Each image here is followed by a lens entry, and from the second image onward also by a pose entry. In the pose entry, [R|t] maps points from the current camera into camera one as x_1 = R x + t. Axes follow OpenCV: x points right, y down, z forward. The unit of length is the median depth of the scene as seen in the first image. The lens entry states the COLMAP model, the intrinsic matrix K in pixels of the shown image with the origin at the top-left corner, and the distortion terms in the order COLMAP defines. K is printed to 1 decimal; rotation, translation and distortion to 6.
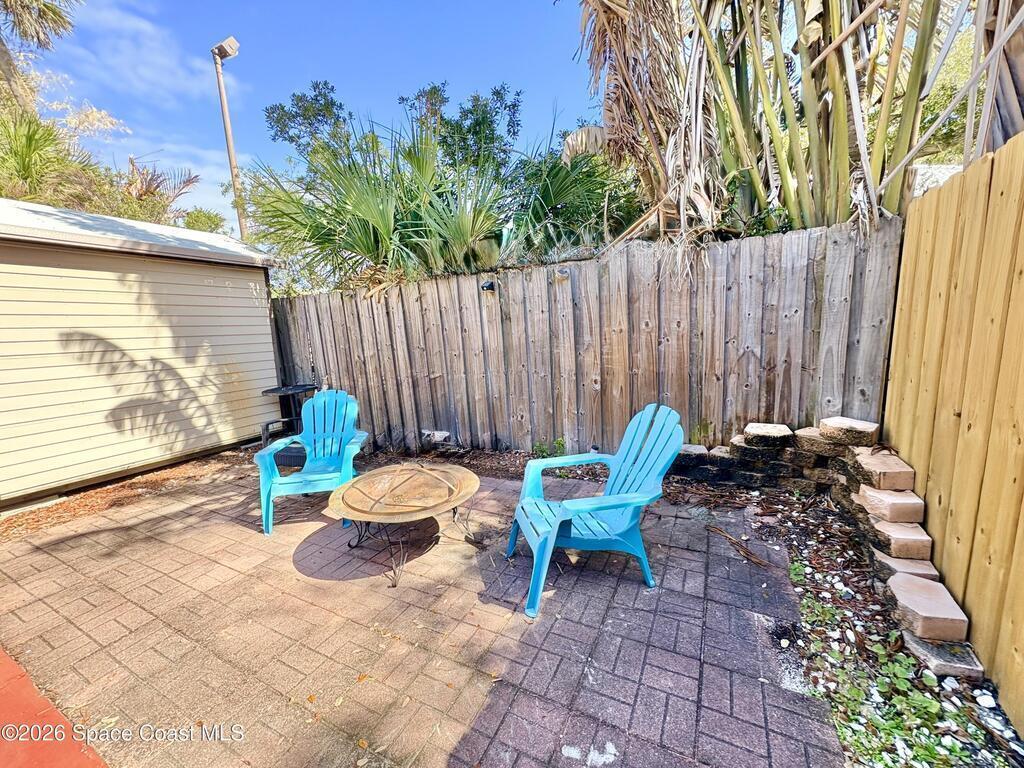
lens RADIAL K [[409.3, 0, 512.0], [0, 409.3, 384.0], [0, 0, 1]] dist [-0.002871, -0.000354]
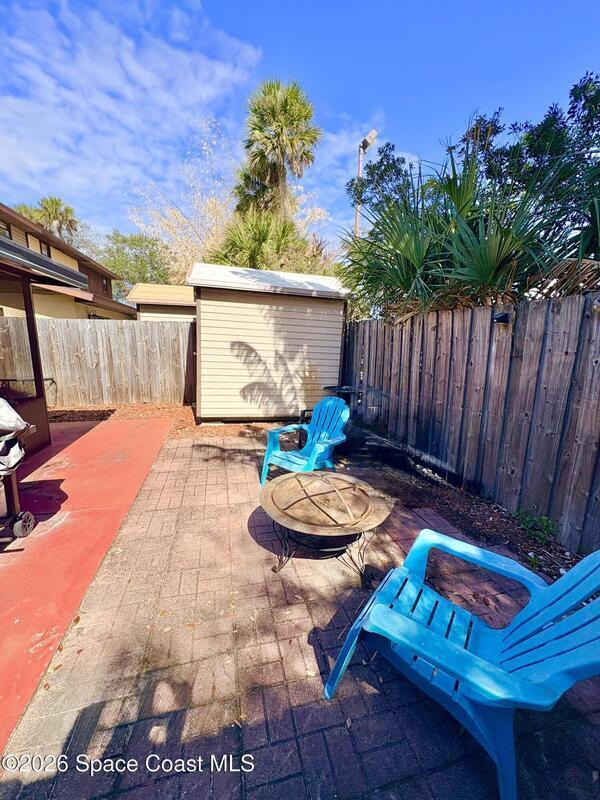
lens RADIAL K [[319.7, 0, 298.1], [0, 319.7, 394.5], [0, 0, 1]] dist [-0.002871, -0.000354]
pose [[0.653431, 0.196682, -0.730989, 0.195039], [-0.176115, 0.978658, 0.105891, -0.072529], [0.736215, 0.059545, 0.674123, 0.214992]]
